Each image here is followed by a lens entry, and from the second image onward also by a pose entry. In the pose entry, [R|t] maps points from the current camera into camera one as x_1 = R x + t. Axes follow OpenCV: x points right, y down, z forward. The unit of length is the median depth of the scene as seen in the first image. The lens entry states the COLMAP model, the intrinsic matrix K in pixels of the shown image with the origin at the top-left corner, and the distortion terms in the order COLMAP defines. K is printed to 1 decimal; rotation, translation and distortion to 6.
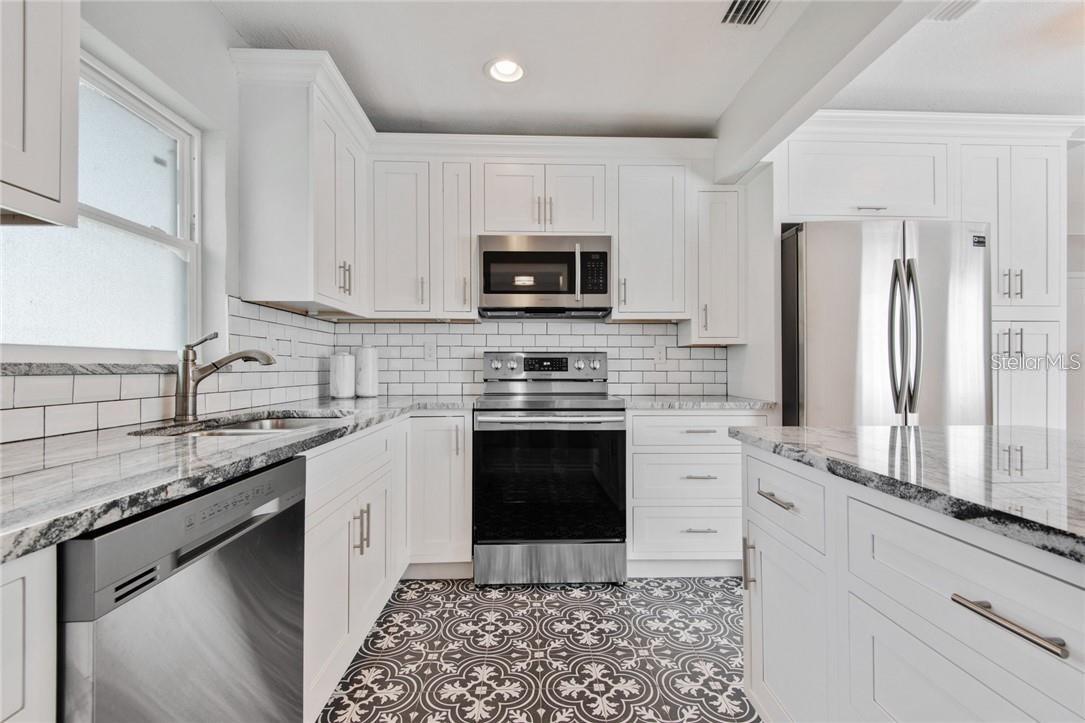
lens RADIAL K [[488.8, 0, 545.3], [0, 488.8, 364.2], [0, 0, 1]] dist [0.010413, -0.000064]
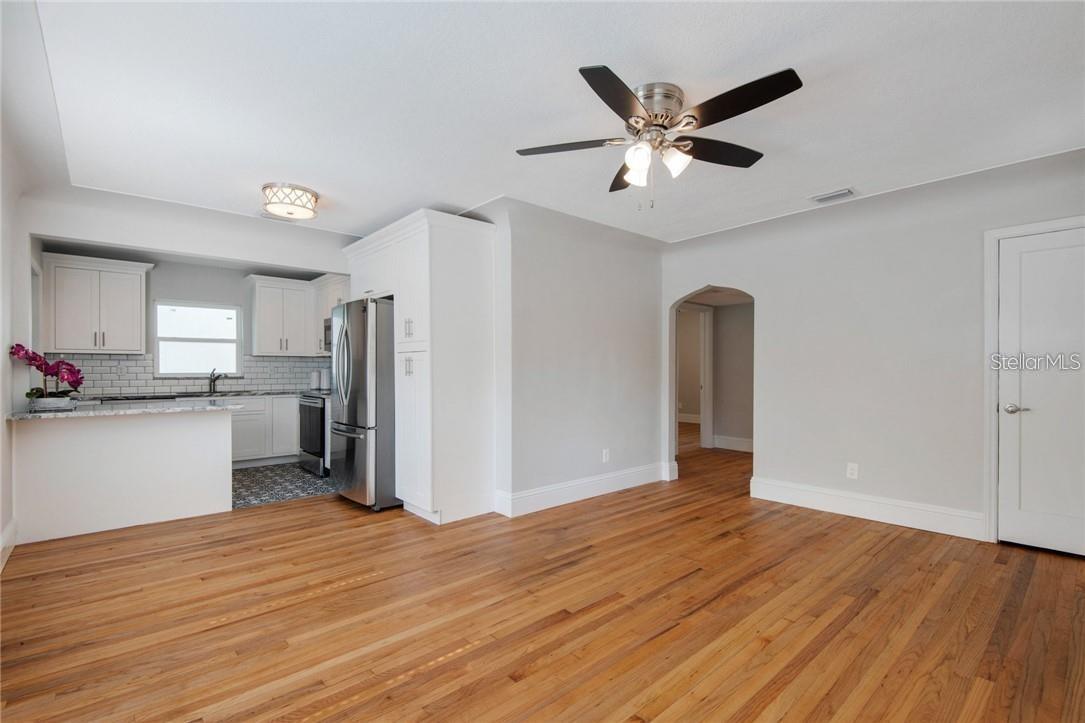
lens RADIAL K [[493.5, 0, 538.0], [0, 493.5, 369.4], [0, 0, 1]] dist [0.008713, -0.000428]
pose [[0.631413, 0.000759, -0.775446, 2.284605], [0.005053, 0.999974, 0.005093, -0.038434], [0.775430, -0.007134, 0.631393, 0.324467]]
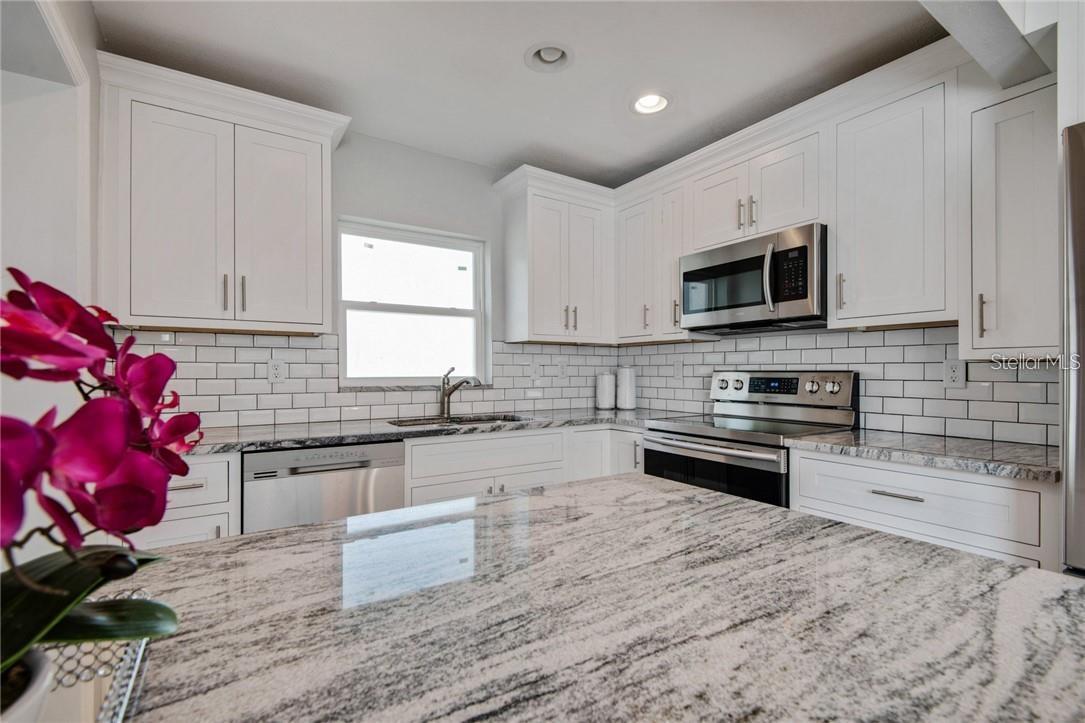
lens RADIAL K [[487.8, 0, 542.4], [0, 487.8, 370.7], [0, 0, 1]] dist [0.022351, -0.000401]
pose [[0.521103, -0.001119, -0.853493, 0.584840], [0.005717, 0.999981, 0.002180, -0.032993], [0.853474, -0.006015, 0.521100, 0.228462]]
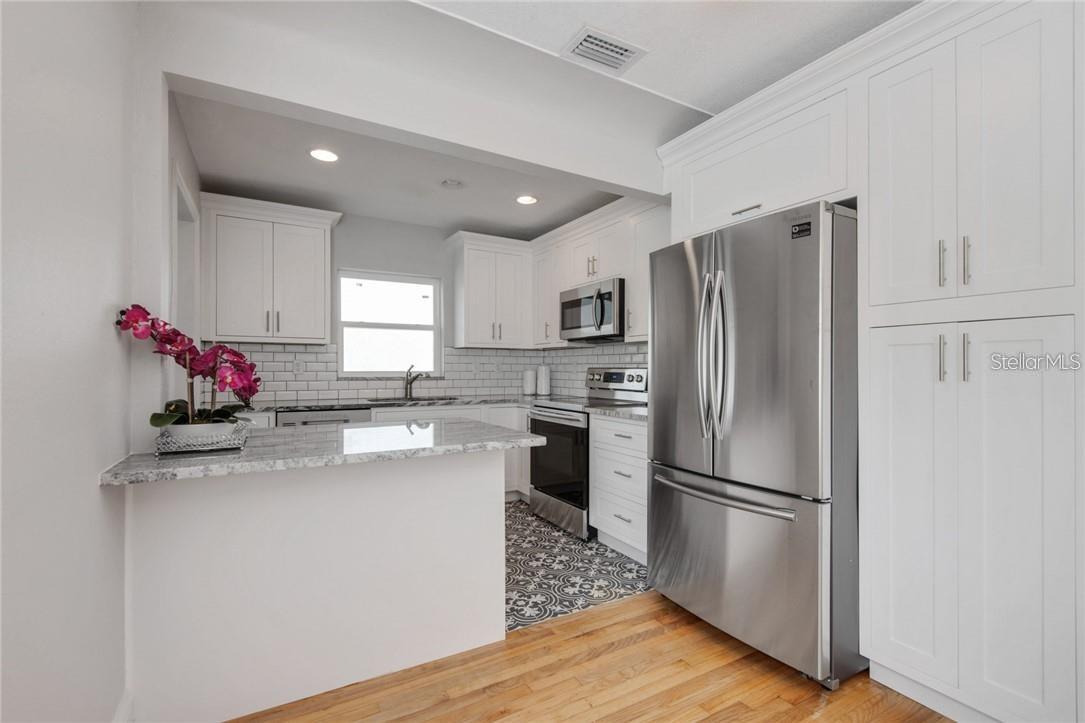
lens RADIAL K [[486.1, 0, 544.6], [0, 486.1, 368.5], [0, 0, 1]] dist [0.025073, -0.000192]
pose [[0.470102, 0.001639, -0.882611, 1.190763], [0.002763, 0.999991, 0.003328, -0.031674], [0.882608, -0.004003, 0.470093, 0.244774]]
